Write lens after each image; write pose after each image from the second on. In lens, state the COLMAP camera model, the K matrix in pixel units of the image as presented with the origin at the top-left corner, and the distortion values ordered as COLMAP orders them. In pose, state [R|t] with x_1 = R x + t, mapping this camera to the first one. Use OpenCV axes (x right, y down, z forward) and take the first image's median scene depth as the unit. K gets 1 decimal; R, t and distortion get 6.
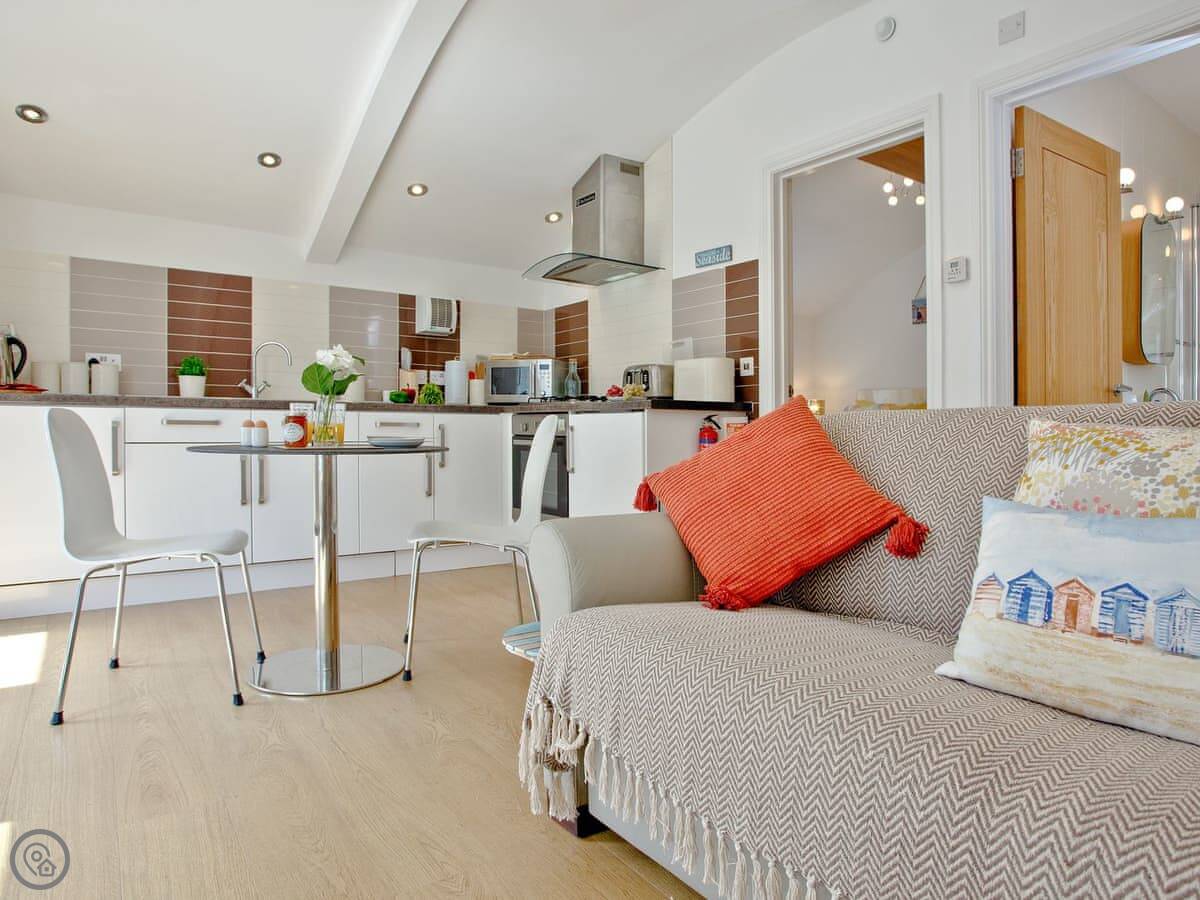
lens RADIAL K [[771.1, 0, 628.1], [0, 771.1, 425.7], [0, 0, 1]] dist [-0.037179, 0.006721]
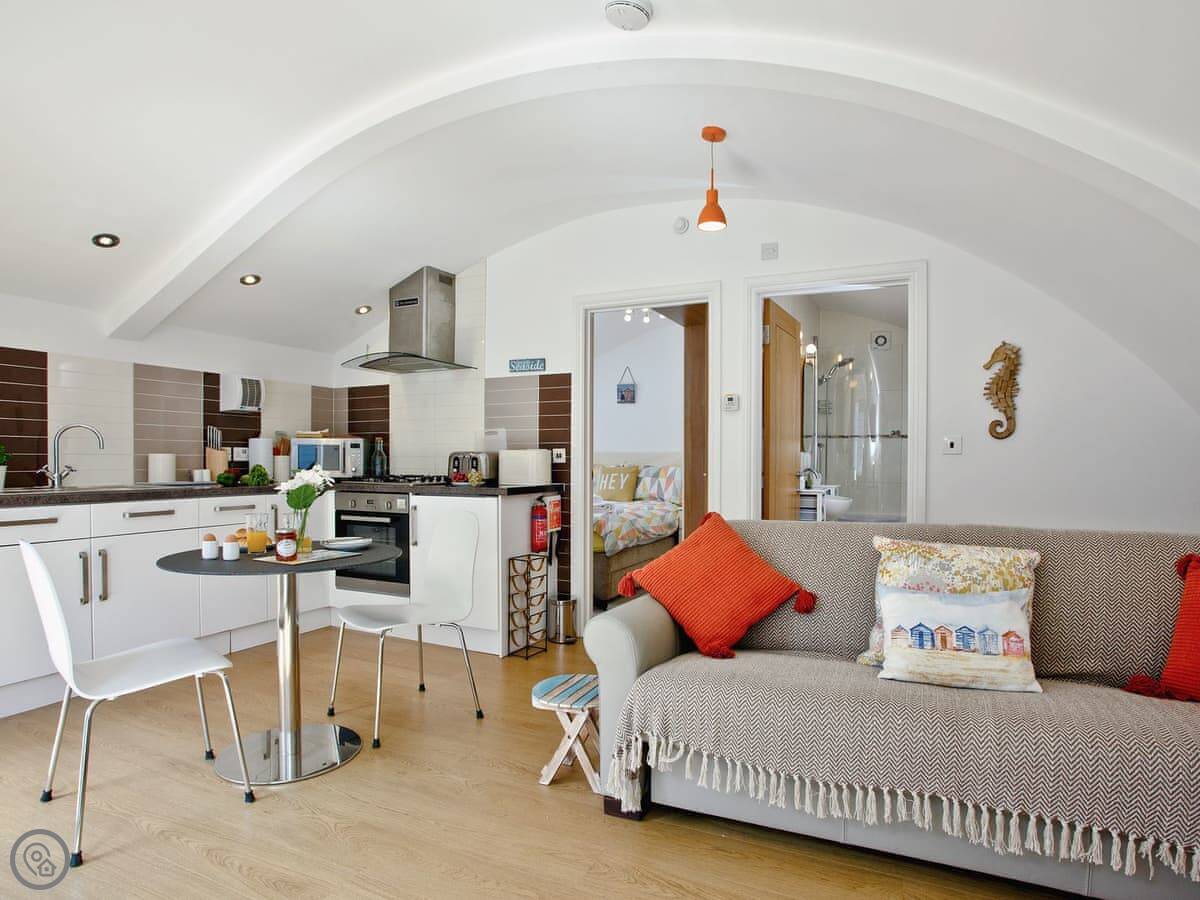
lens RADIAL K [[713.5, 0, 631.8], [0, 713.5, 448.0], [0, 0, 1]] dist [-0.058945, 0.022869]
pose [[0.863388, 0.002335, 0.504535, -0.325854], [-0.000281, 0.999991, -0.004148, -0.081317], [-0.504541, 0.003439, 0.863381, -0.082598]]
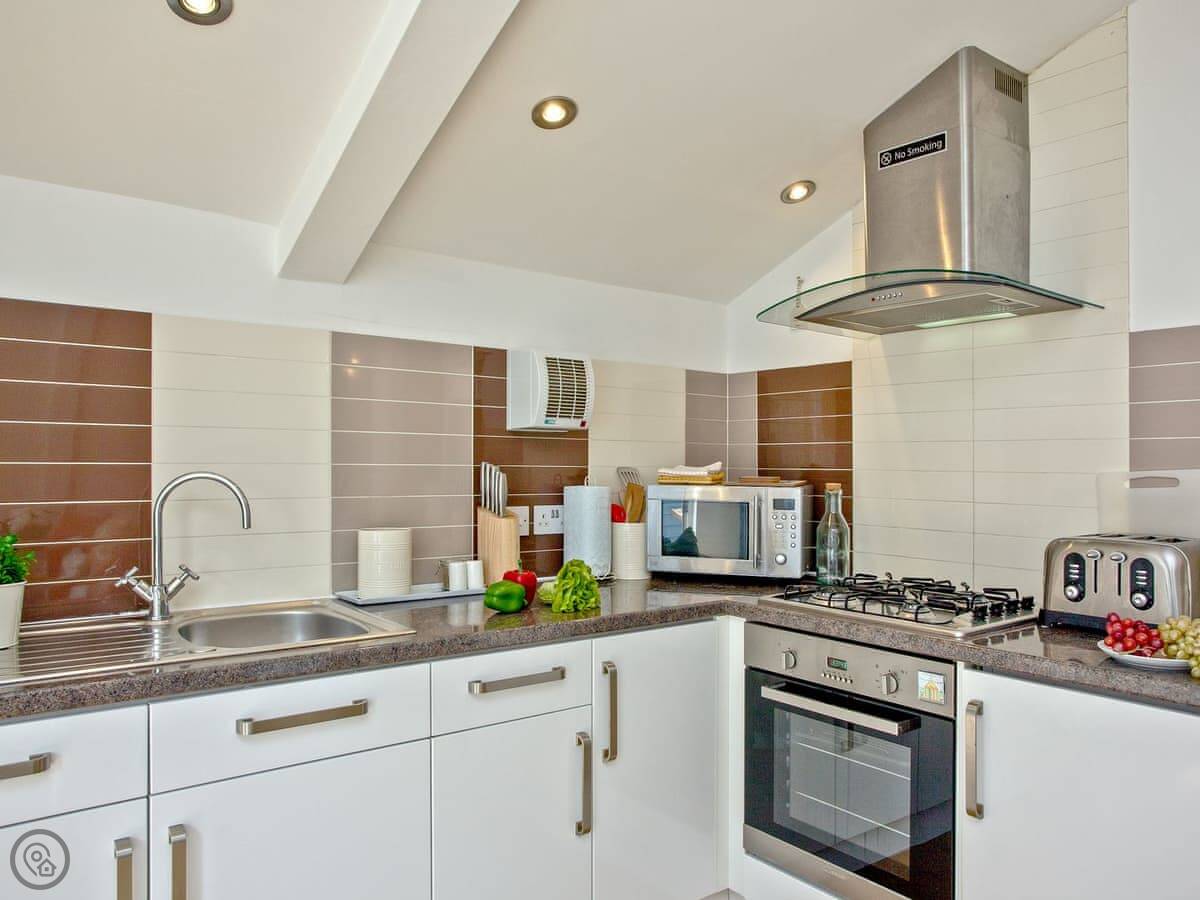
lens RADIAL K [[853.7, 0, 616.9], [0, 853.7, 448.0], [0, 0, 1]] dist [-0.039091, 0.030334]
pose [[0.998737, 0.002259, 0.050186, -0.279858], [-0.002293, 0.999997, 0.000625, -0.130506], [-0.050185, -0.000740, 0.998740, 0.562155]]
